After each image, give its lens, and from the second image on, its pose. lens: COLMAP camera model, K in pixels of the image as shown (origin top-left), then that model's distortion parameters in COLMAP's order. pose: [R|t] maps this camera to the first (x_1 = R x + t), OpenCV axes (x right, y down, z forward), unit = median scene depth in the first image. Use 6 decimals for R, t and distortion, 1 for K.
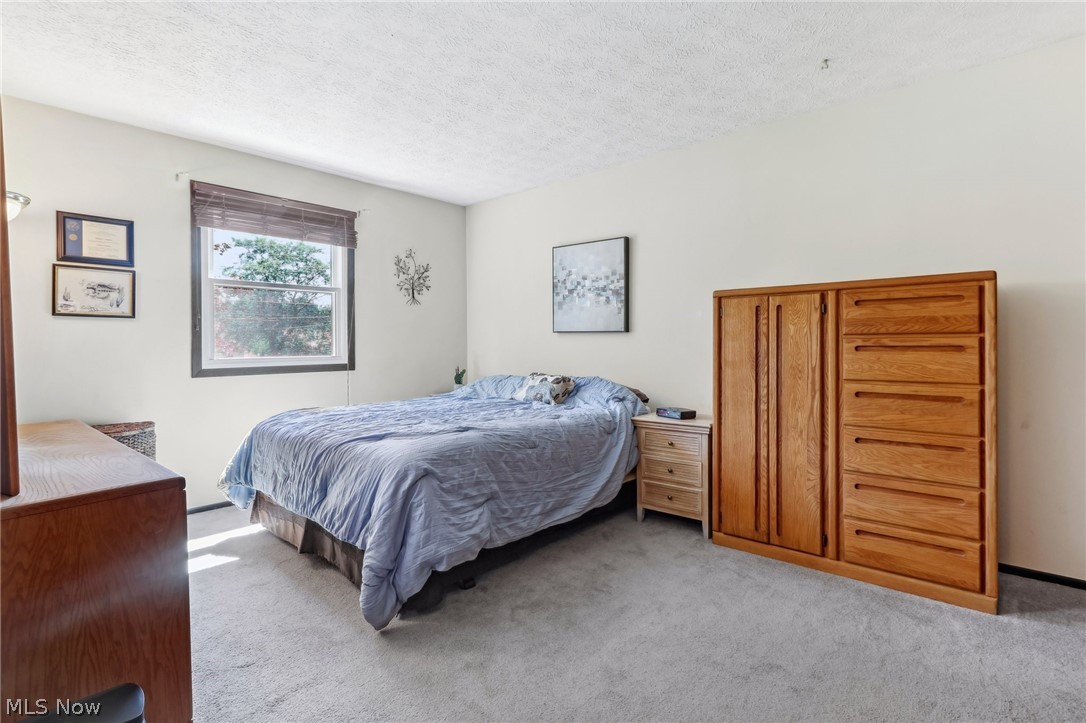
lens RADIAL K [[510.2, 0, 517.2], [0, 510.2, 351.2], [0, 0, 1]] dist [0.004290, -0.001542]
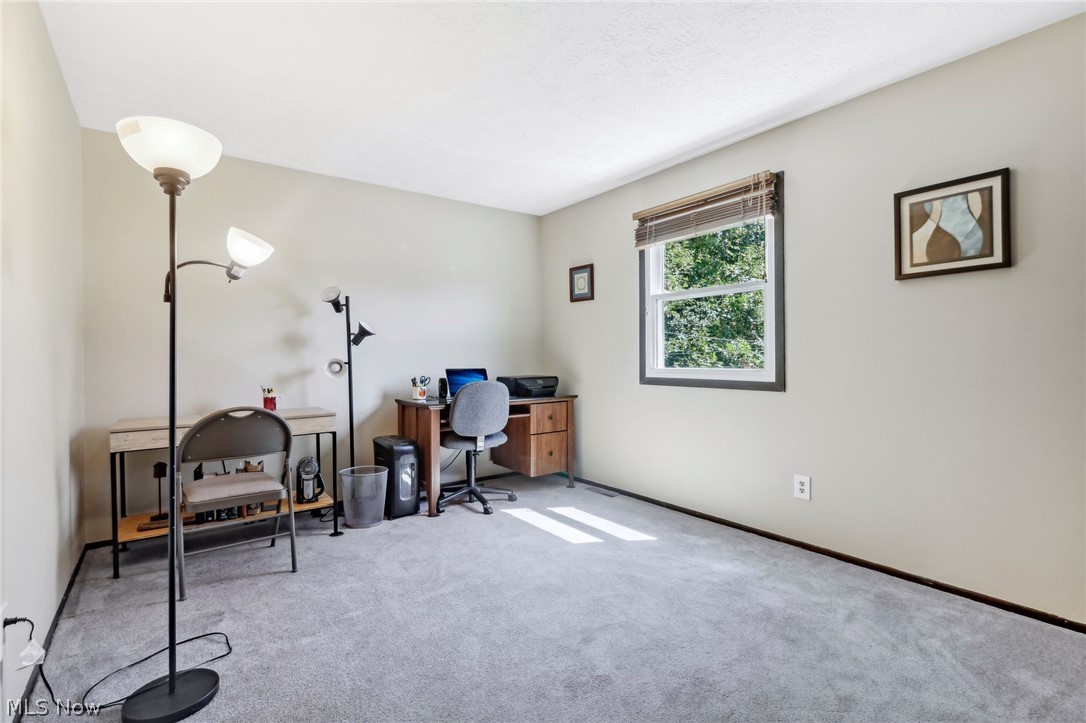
lens RADIAL K [[510.2, 0, 539.1], [0, 510.2, 358.3], [0, 0, 1]] dist [0.004290, -0.001542]
pose [[-0.186313, 0.003768, -0.982483, 0.533425], [-0.012418, 0.999904, 0.006189, -0.010942], [0.982412, 0.013354, -0.186248, 0.983641]]
